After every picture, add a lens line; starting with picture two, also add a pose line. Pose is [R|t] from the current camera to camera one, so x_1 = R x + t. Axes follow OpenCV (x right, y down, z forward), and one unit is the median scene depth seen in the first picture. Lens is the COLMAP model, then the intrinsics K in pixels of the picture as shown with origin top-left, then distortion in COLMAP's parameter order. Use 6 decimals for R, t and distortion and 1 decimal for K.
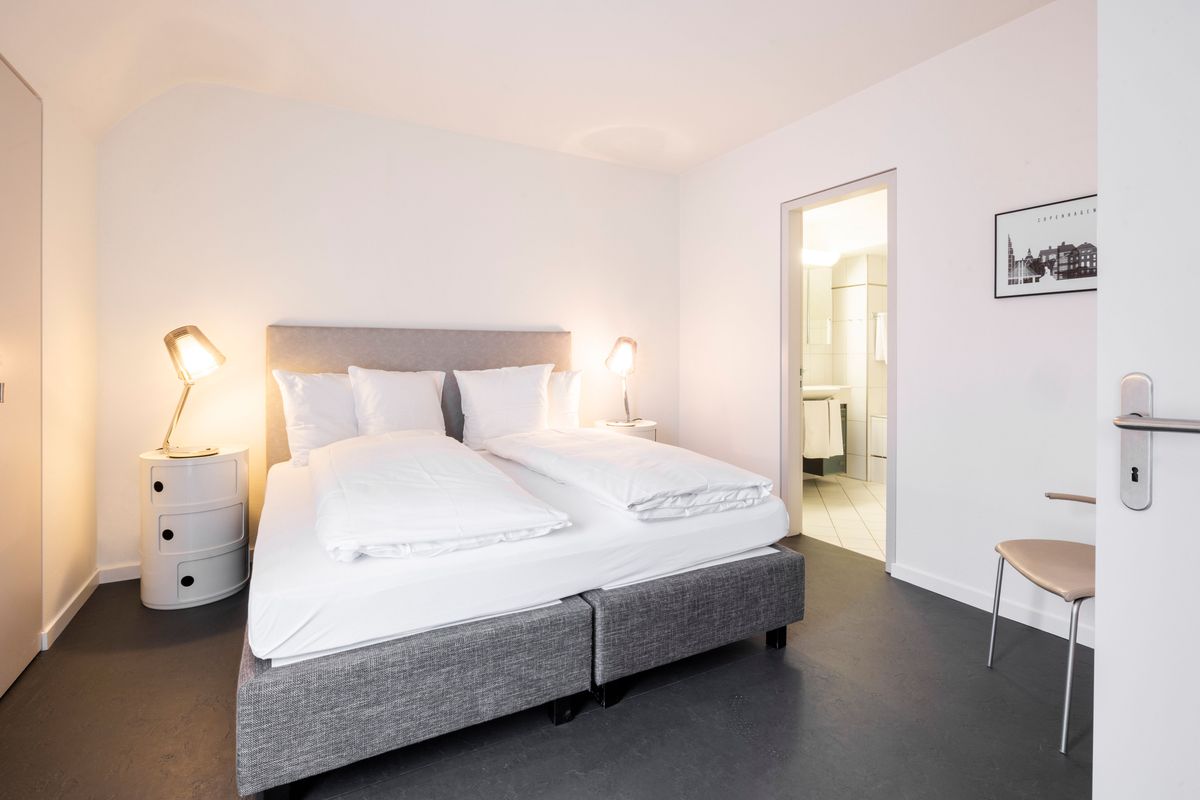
lens RADIAL K [[563.7, 0, 598.9], [0, 563.7, 355.1], [0, 0, 1]] dist [-0.000961, -0.000035]
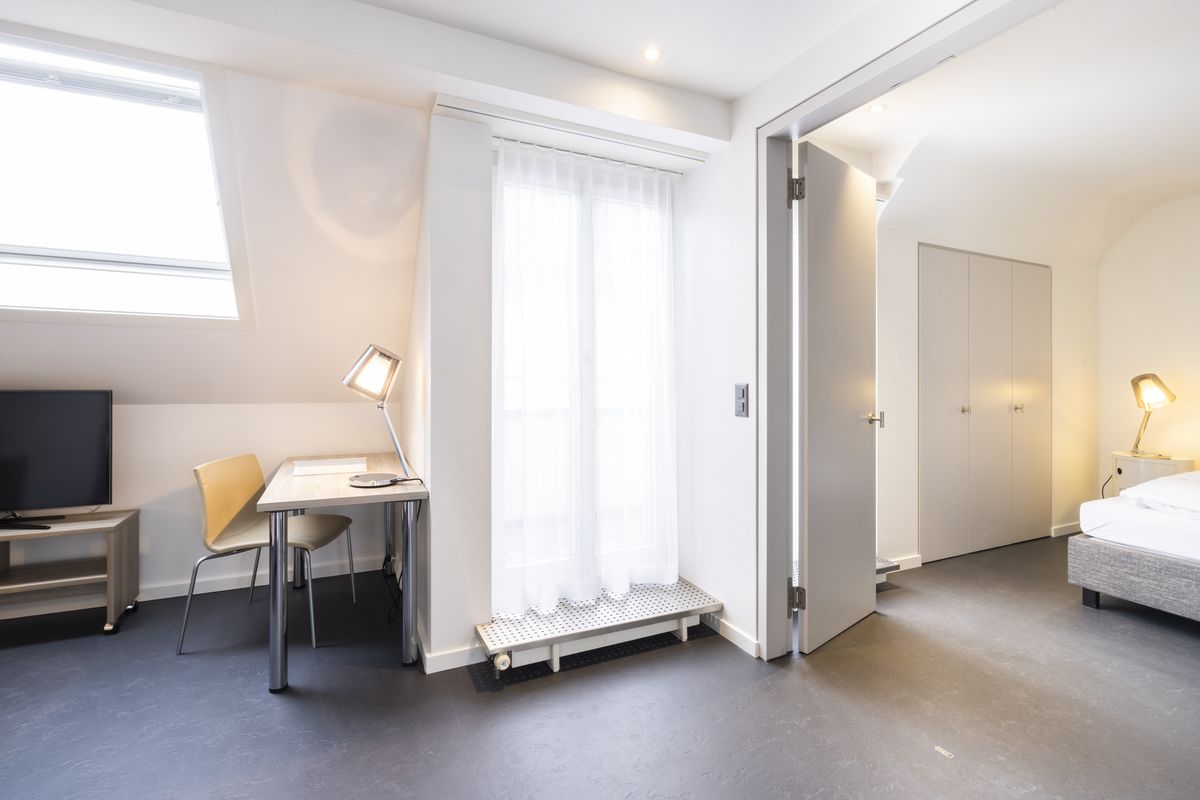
lens RADIAL K [[543.9, 0, 599.3], [0, 543.9, 373.7], [0, 0, 1]] dist [-0.000062, 0.000019]
pose [[-0.063646, -0.003574, -0.997966, 0.951123], [-0.004504, 0.999984, -0.003294, -0.045085], [0.997962, 0.004286, -0.063661, -0.446665]]
